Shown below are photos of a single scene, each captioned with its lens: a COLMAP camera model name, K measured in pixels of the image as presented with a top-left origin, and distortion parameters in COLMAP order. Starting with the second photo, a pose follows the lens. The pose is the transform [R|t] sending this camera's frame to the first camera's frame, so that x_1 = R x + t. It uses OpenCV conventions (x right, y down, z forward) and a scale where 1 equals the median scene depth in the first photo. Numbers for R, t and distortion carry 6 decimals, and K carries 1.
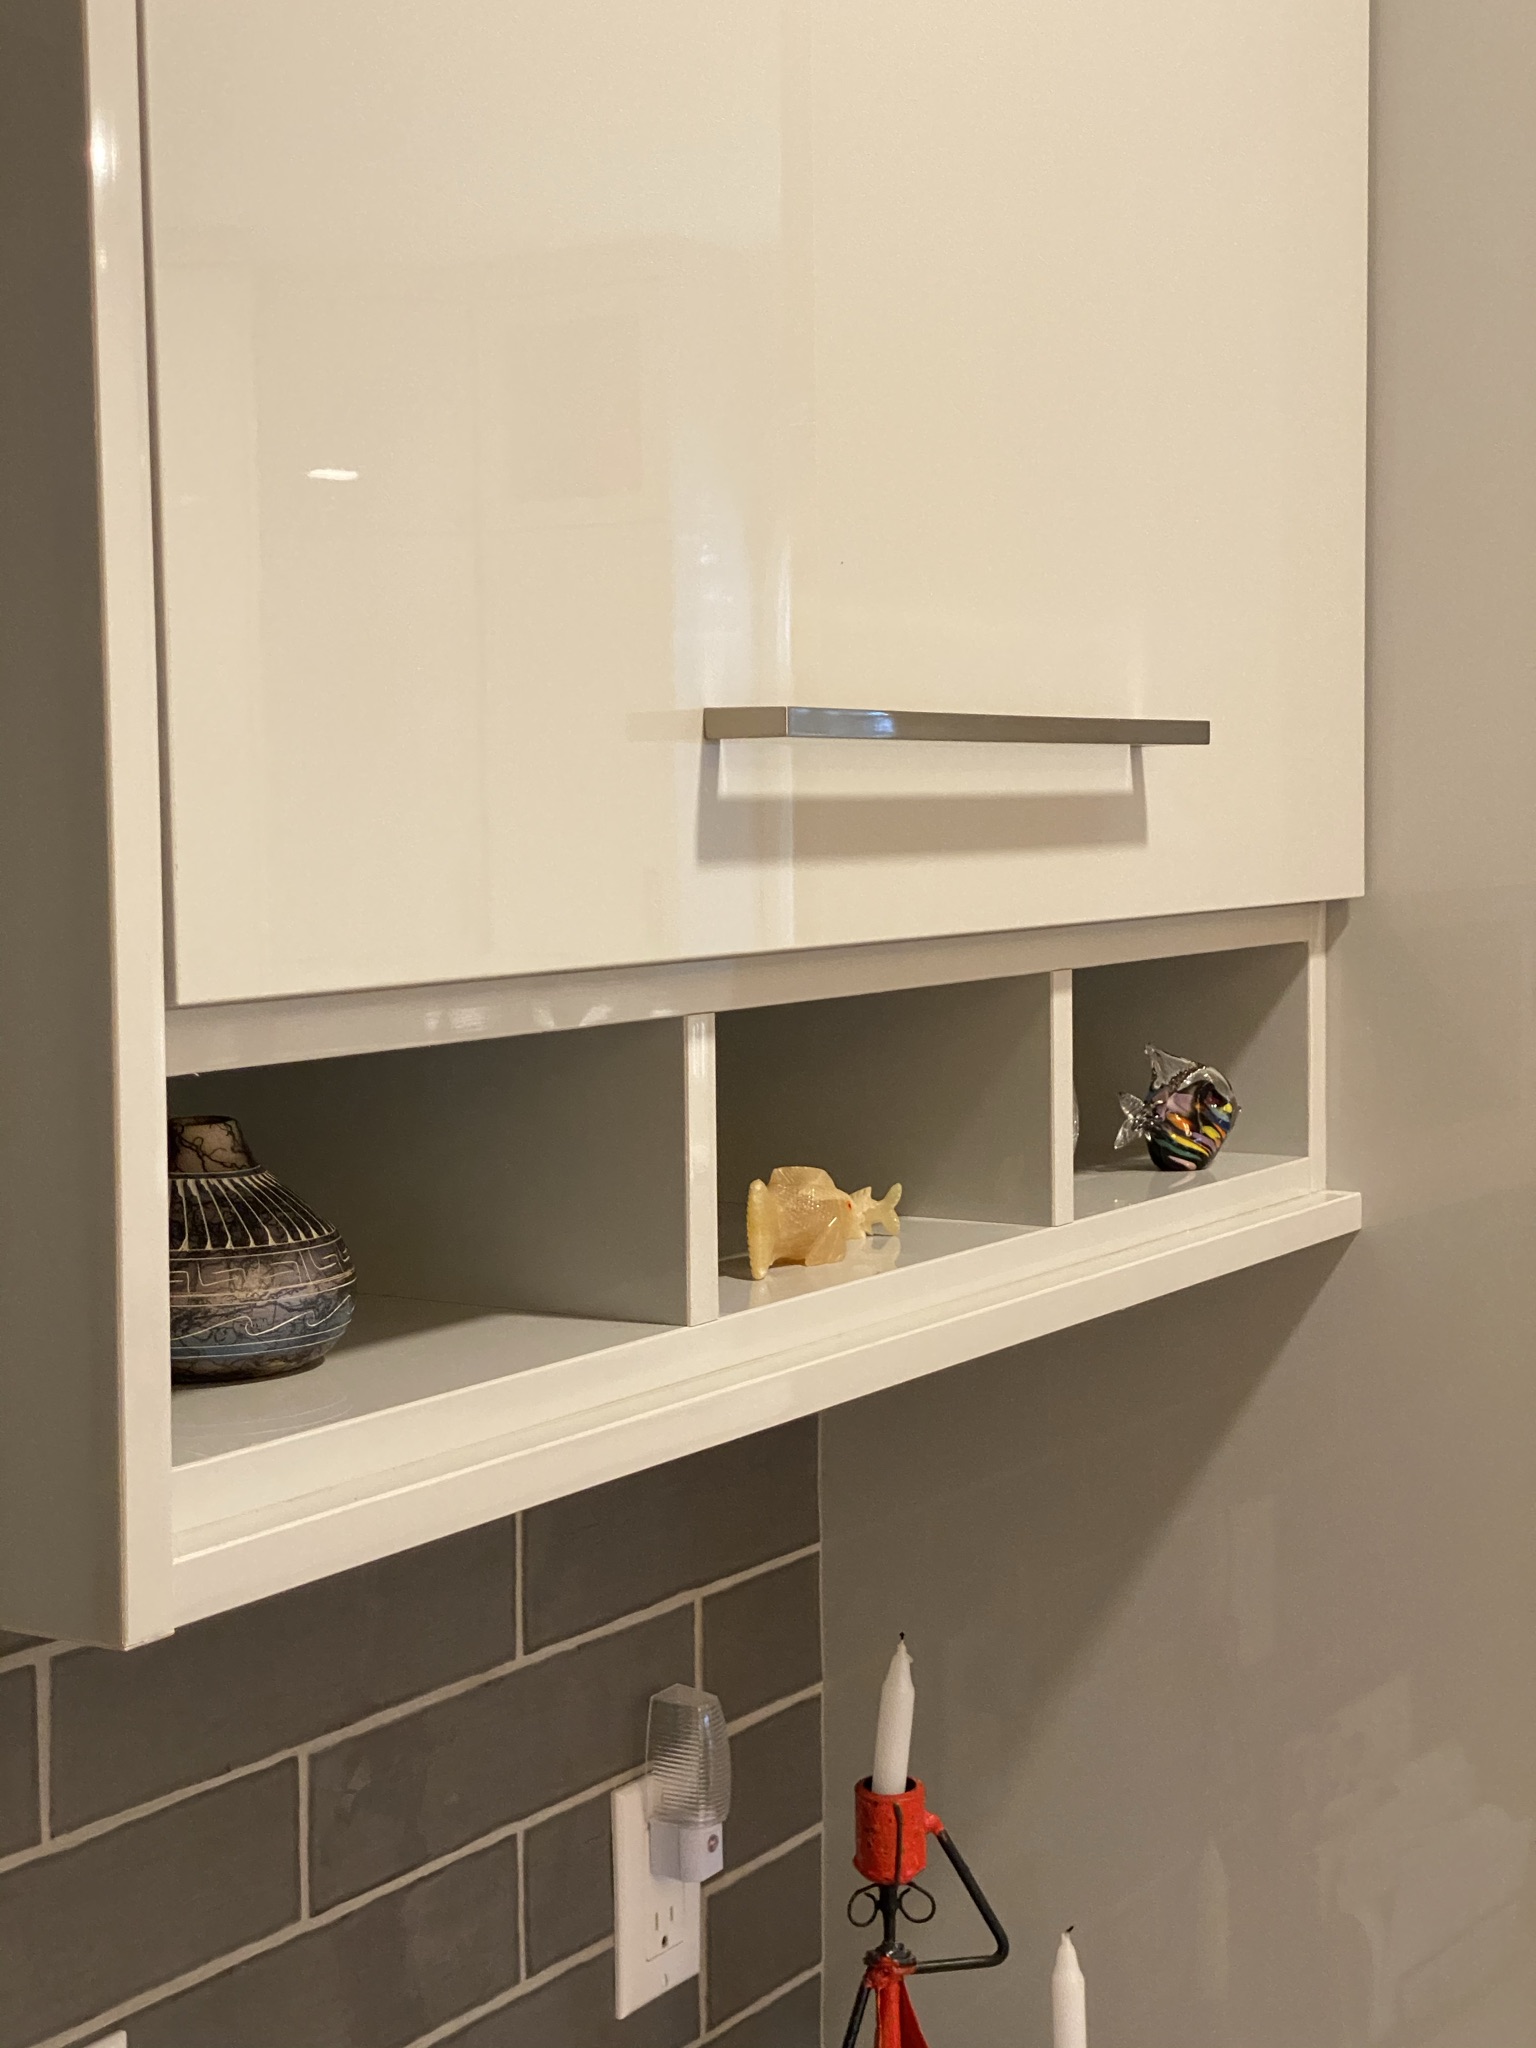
lens RADIAL K [[3165.2, 0, 759.3], [0, 3165.2, 1029.9], [0, 0, 1]] dist [0.091117, 0.000000]
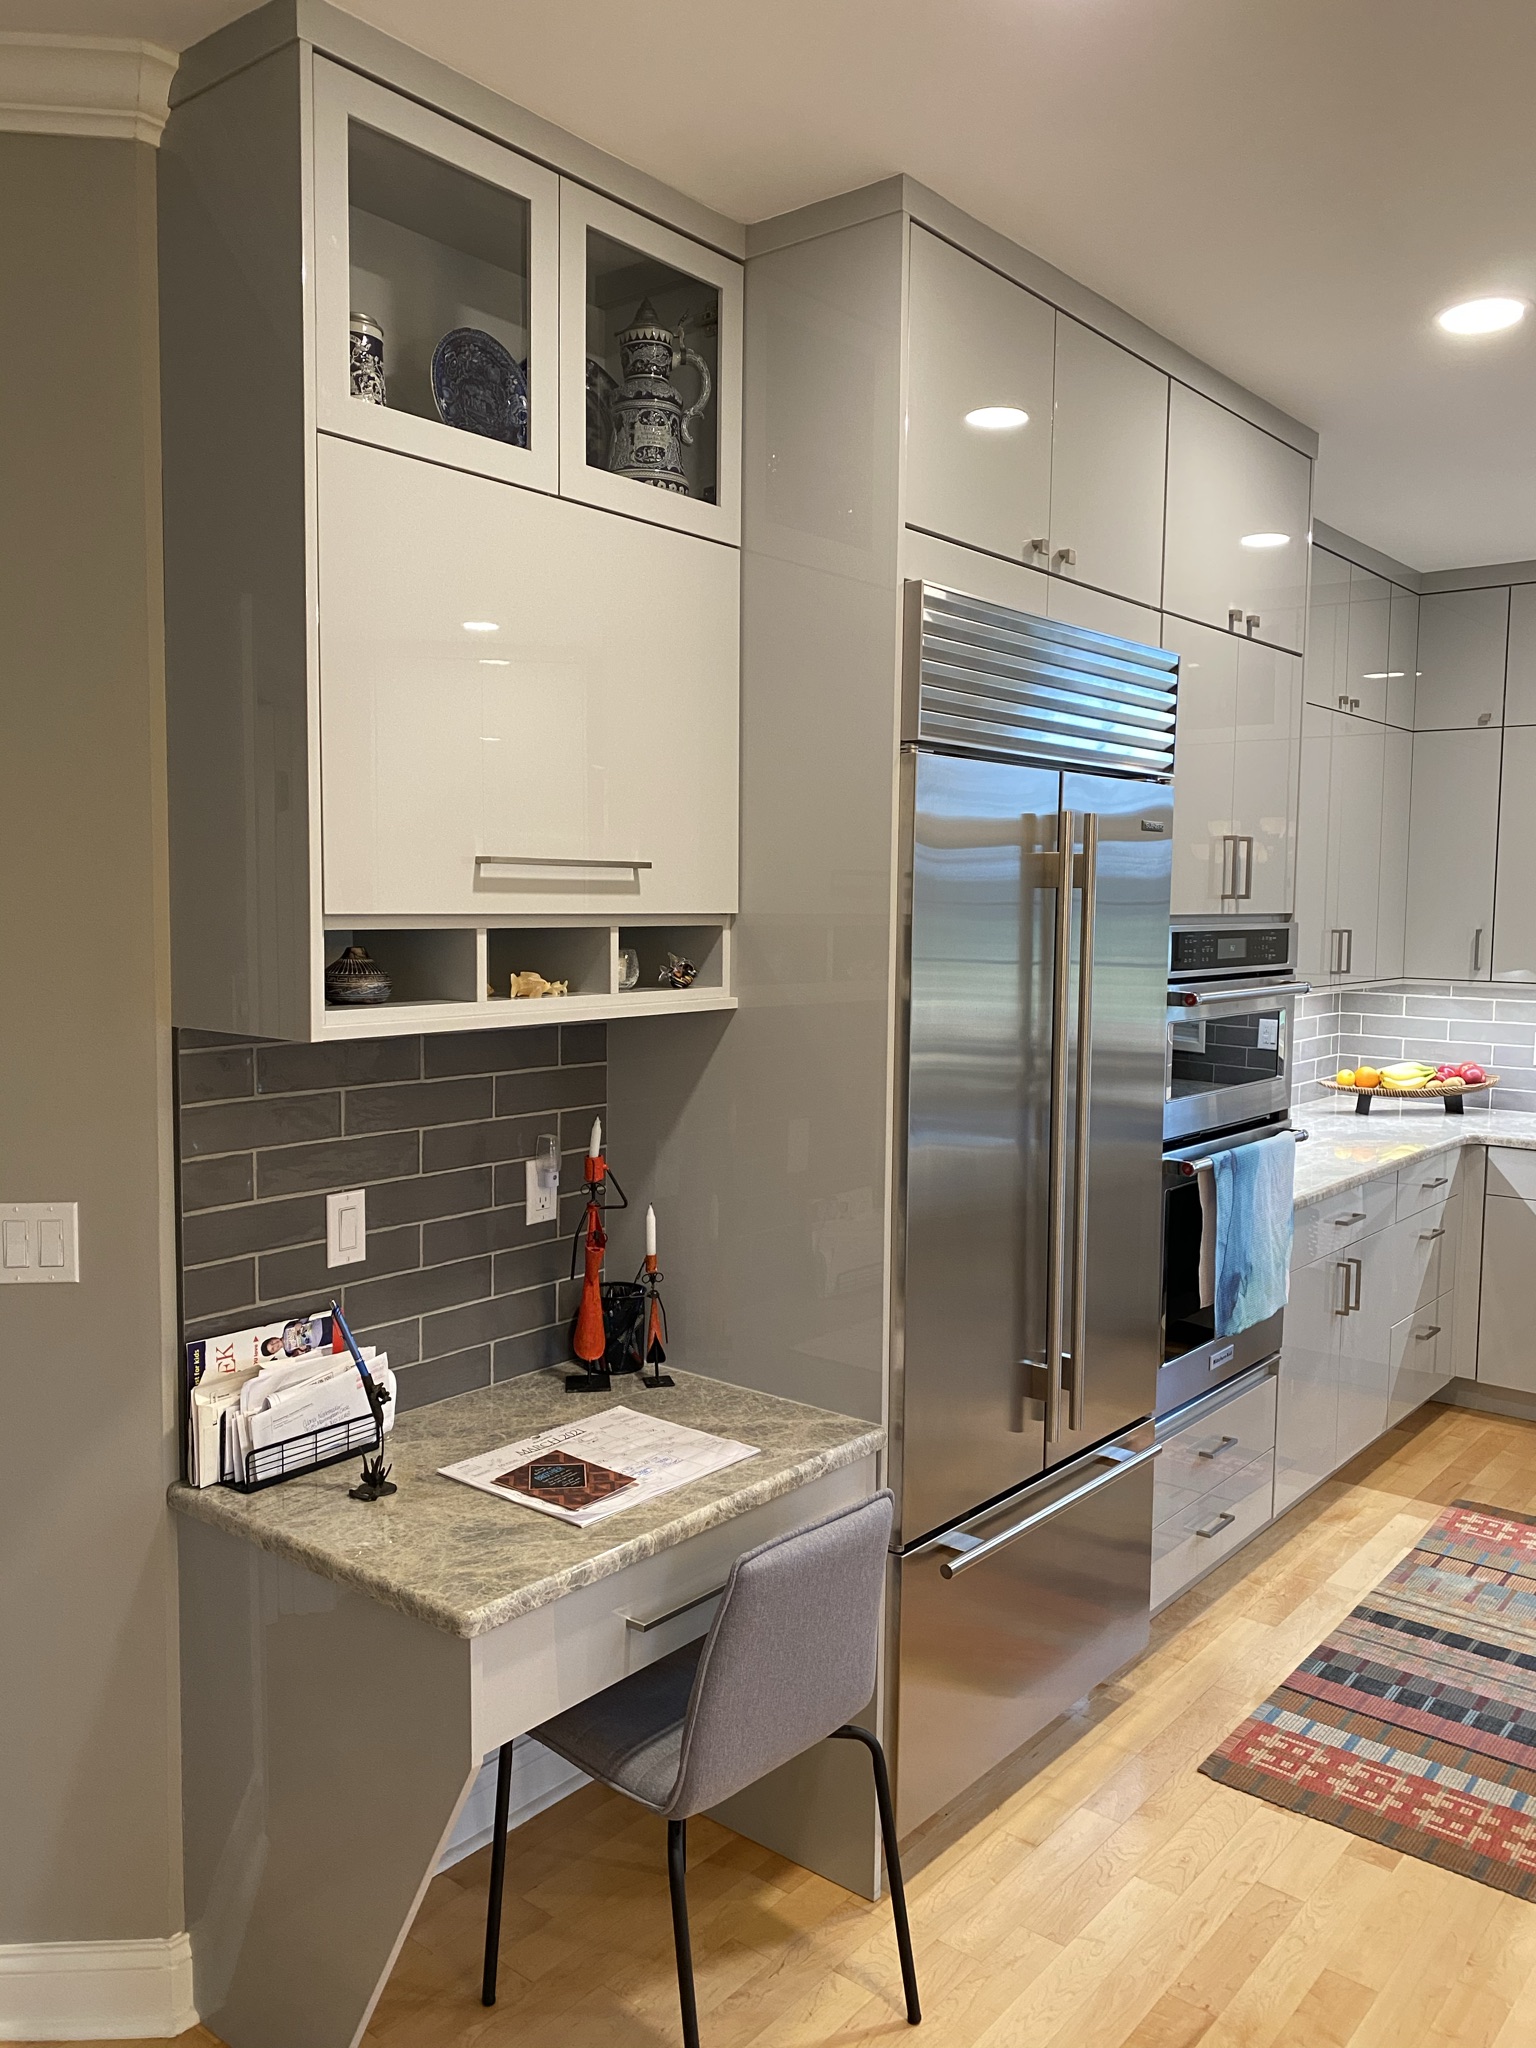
lens RADIAL K [[1570.3, 0, 782.0], [0, 1570.3, 1016.3], [0, 0, 1]] dist [0.017798, -0.000976]
pose [[0.995823, 0.030493, -0.086067, 0.427010], [-0.030025, 0.999527, 0.006725, 0.064616], [0.086232, -0.004113, 0.996267, -0.798738]]
